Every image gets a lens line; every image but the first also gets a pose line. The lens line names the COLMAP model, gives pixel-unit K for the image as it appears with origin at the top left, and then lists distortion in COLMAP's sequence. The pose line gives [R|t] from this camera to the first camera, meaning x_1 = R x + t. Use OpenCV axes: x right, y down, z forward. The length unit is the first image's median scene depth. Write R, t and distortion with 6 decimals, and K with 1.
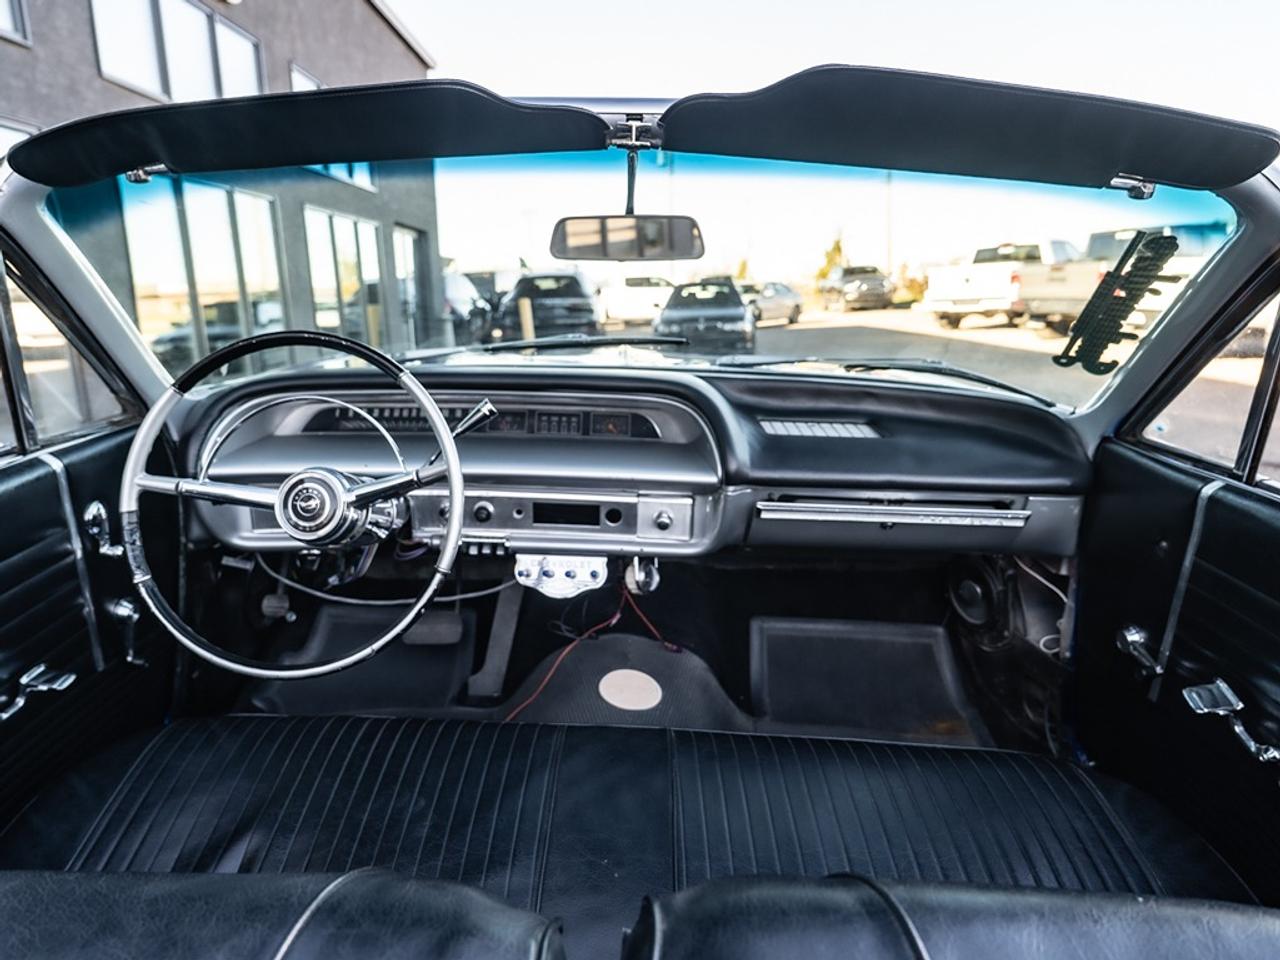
lens RADIAL K [[1001.1, 0, 618.1], [0, 1001.1, 473.7], [0, 0, 1]] dist [-0.022805, 0.013021]
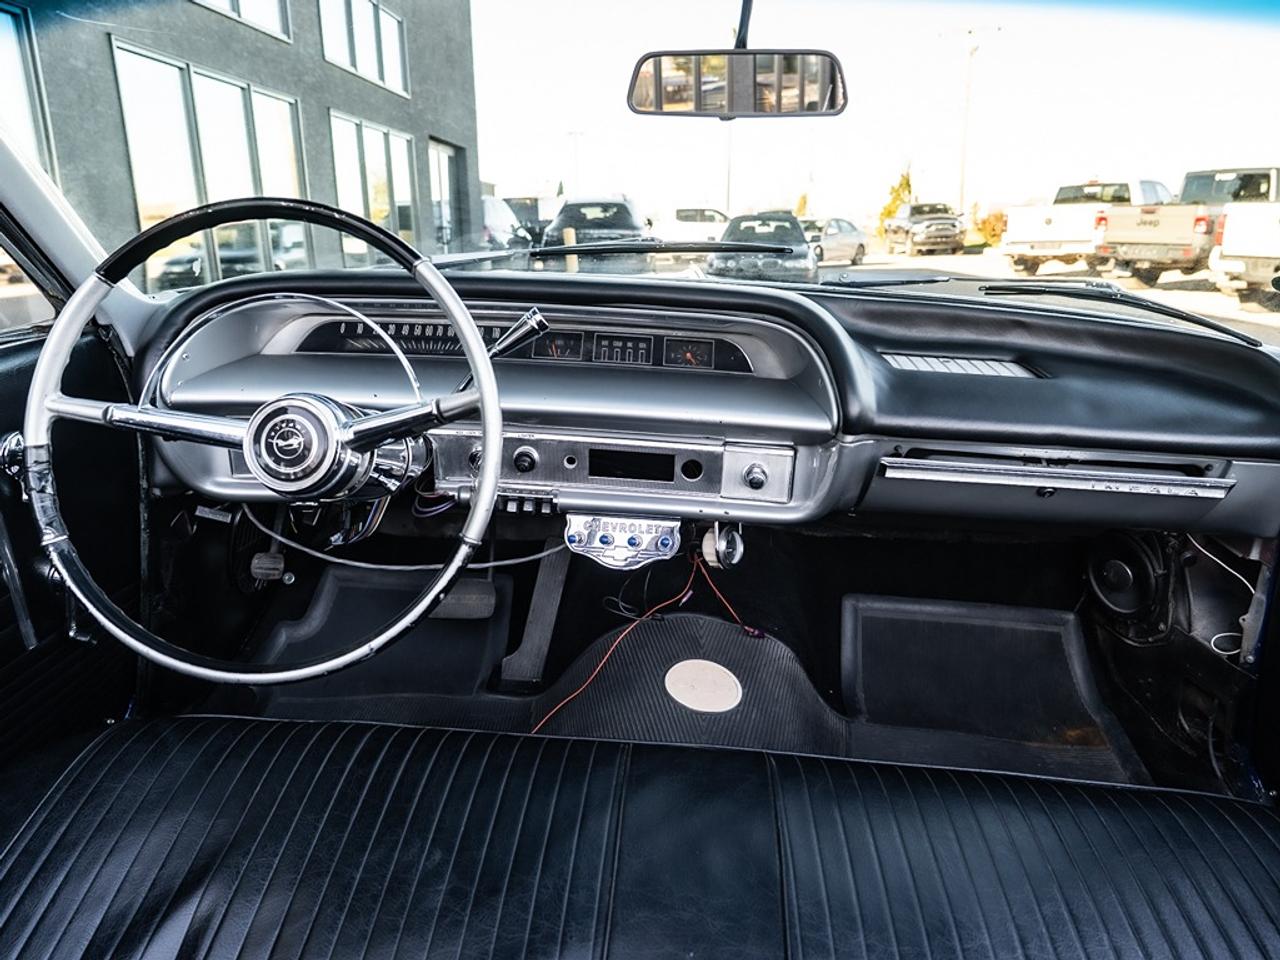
lens RADIAL K [[1001.1, 0, 648.1], [0, 1001.1, 490.0], [0, 0, 1]] dist [-0.022805, 0.013021]
pose [[0.999574, 0.028939, -0.003867, -0.034485], [-0.028609, 0.997267, 0.068118, 0.006104], [0.005828, -0.067979, 0.997670, 0.213452]]
